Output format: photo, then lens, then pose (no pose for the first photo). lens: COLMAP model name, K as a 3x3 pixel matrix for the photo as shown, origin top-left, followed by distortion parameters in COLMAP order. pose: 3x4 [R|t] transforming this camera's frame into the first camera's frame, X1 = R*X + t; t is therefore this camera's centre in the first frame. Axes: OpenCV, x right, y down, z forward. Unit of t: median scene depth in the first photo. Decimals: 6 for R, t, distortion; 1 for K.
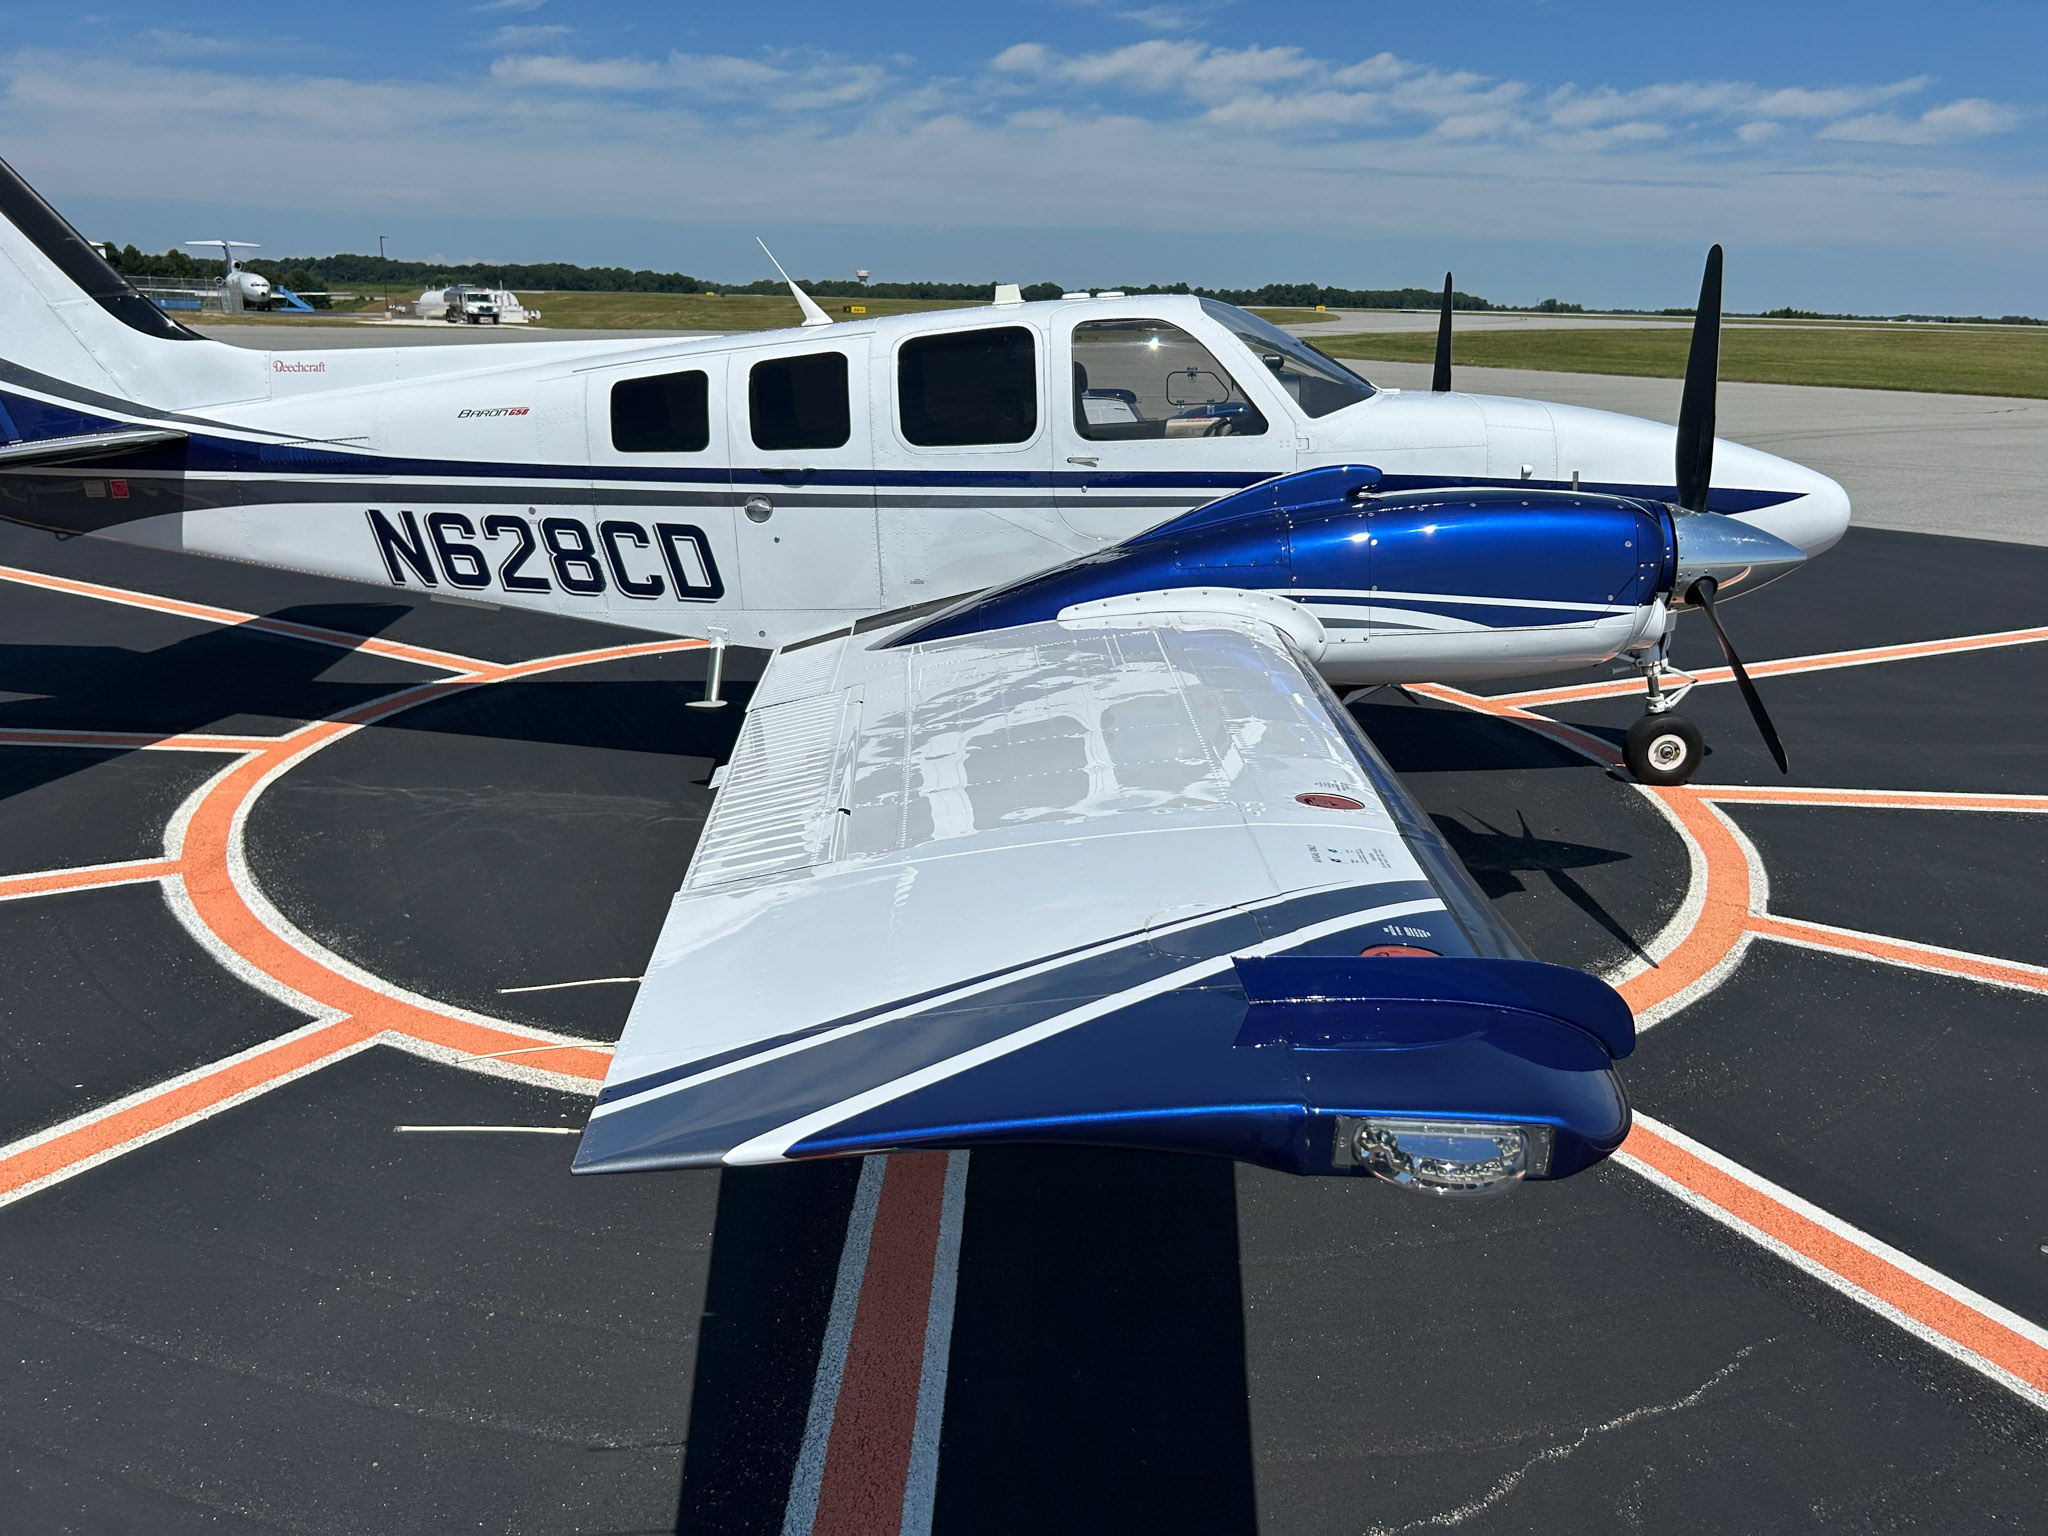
lens RADIAL K [[1574.5, 0, 1002.3], [0, 1574.5, 772.1], [0, 0, 1]] dist [0.035186, -0.036760]
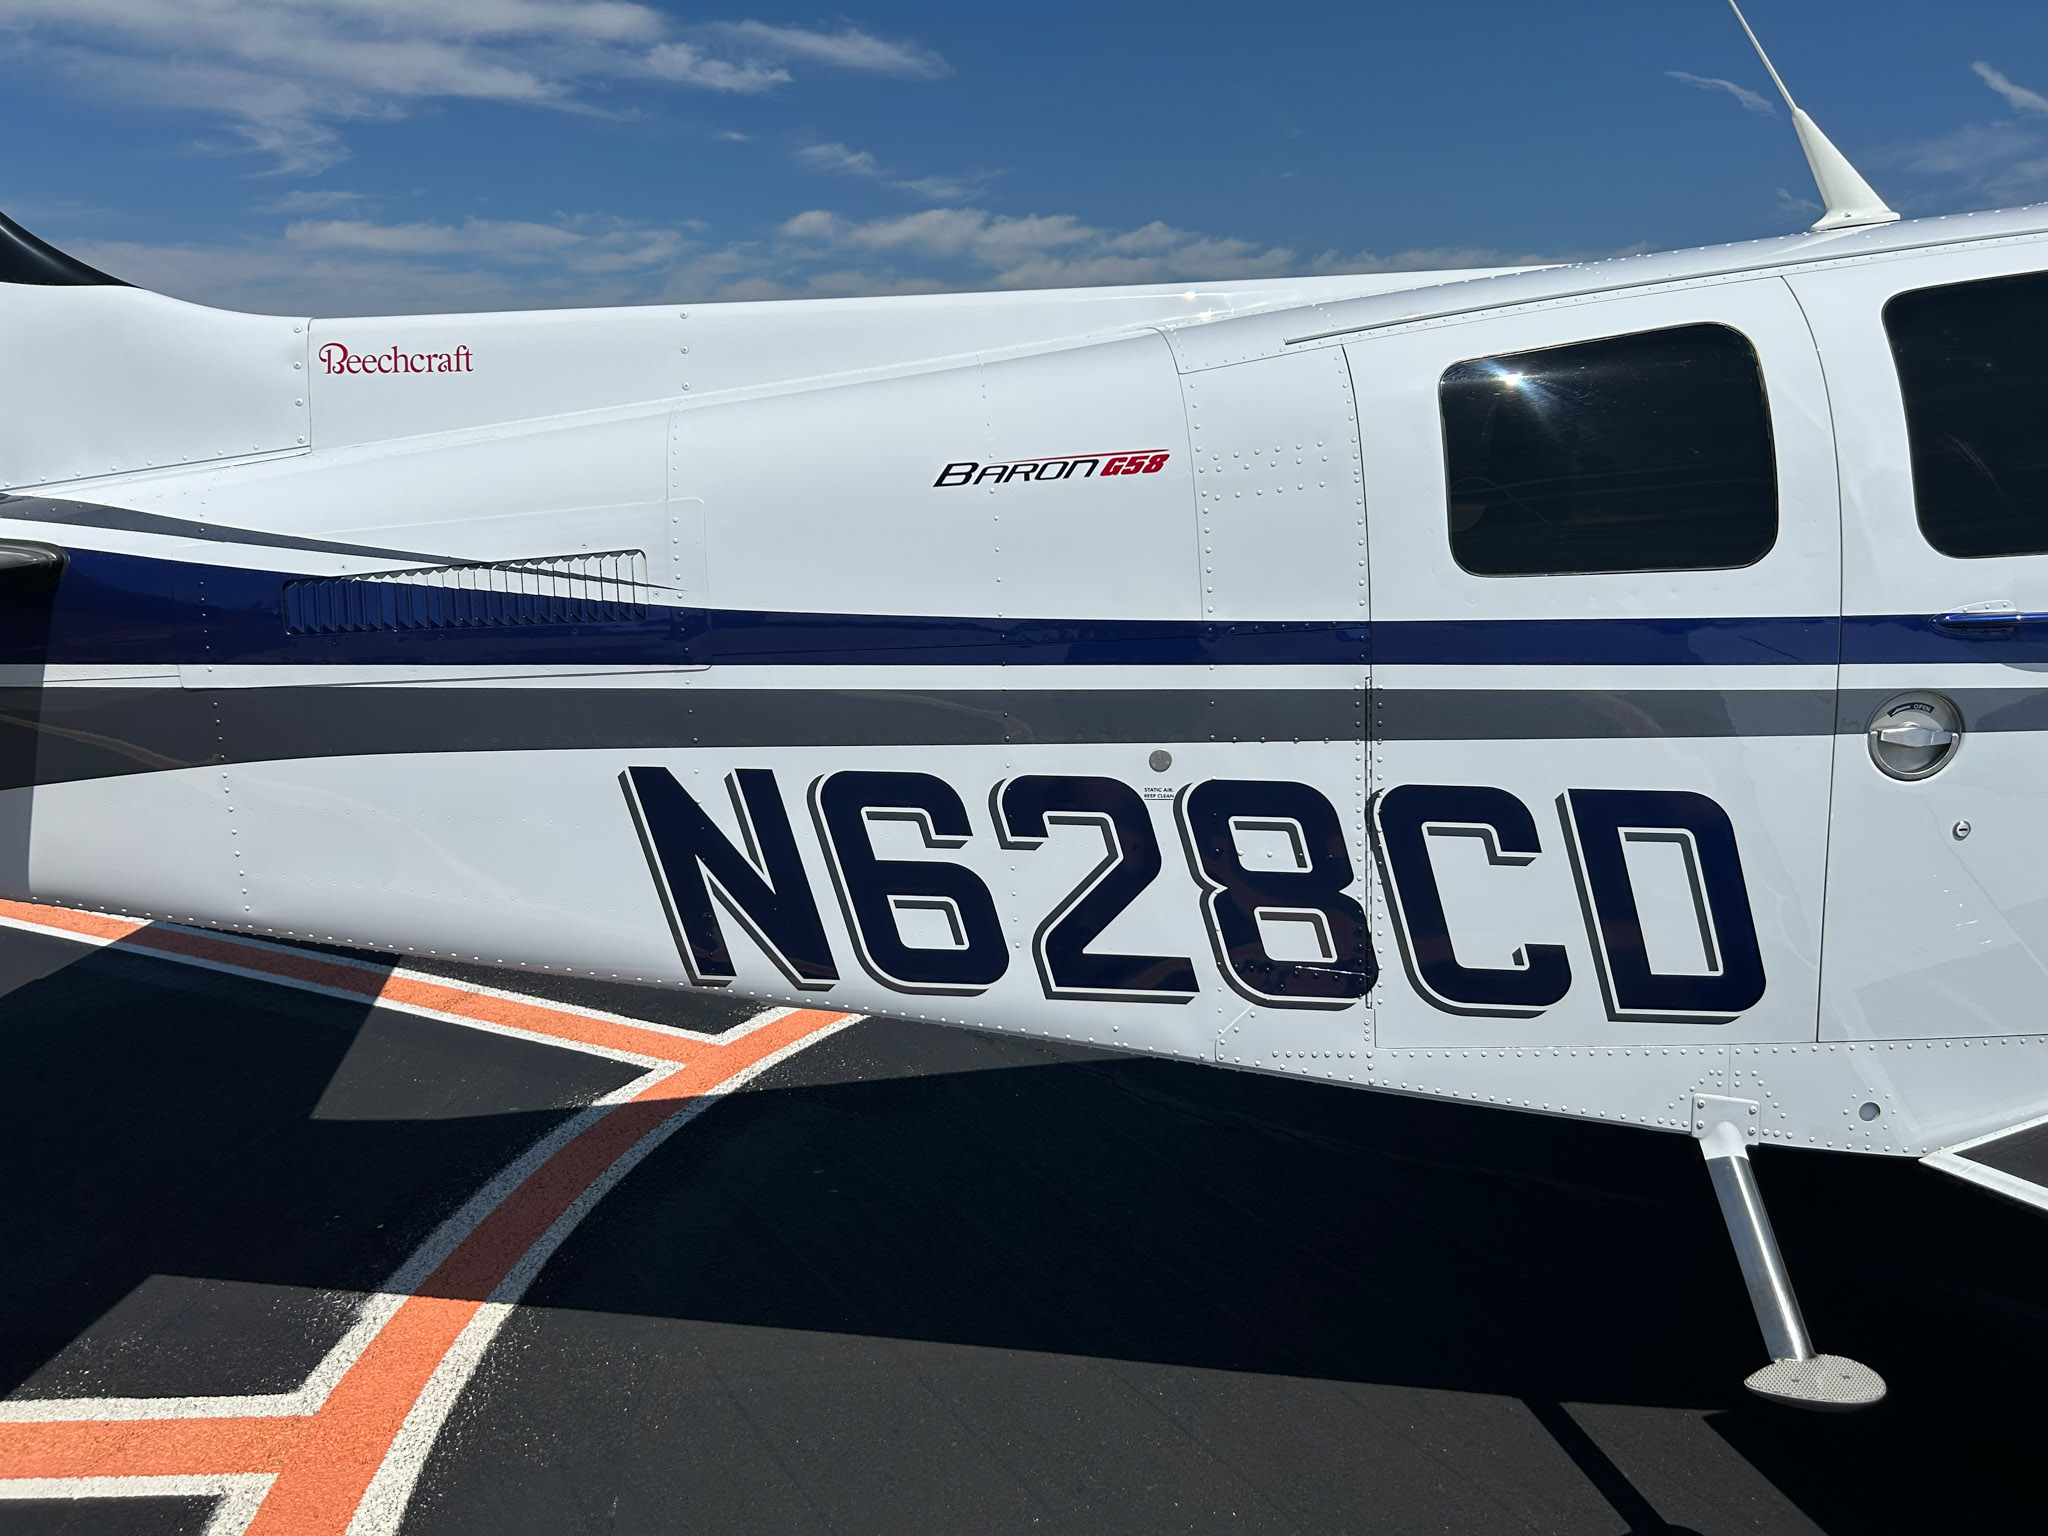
lens RADIAL K [[1574.5, 0, 966.0], [0, 1574.5, 814.4], [0, 0, 1]] dist [0.035186, -0.036760]
pose [[0.995700, -0.030165, 0.087591, -0.364343], [0.036041, 0.997149, -0.066295, -0.132969], [-0.085341, 0.069167, 0.993948, 0.673433]]
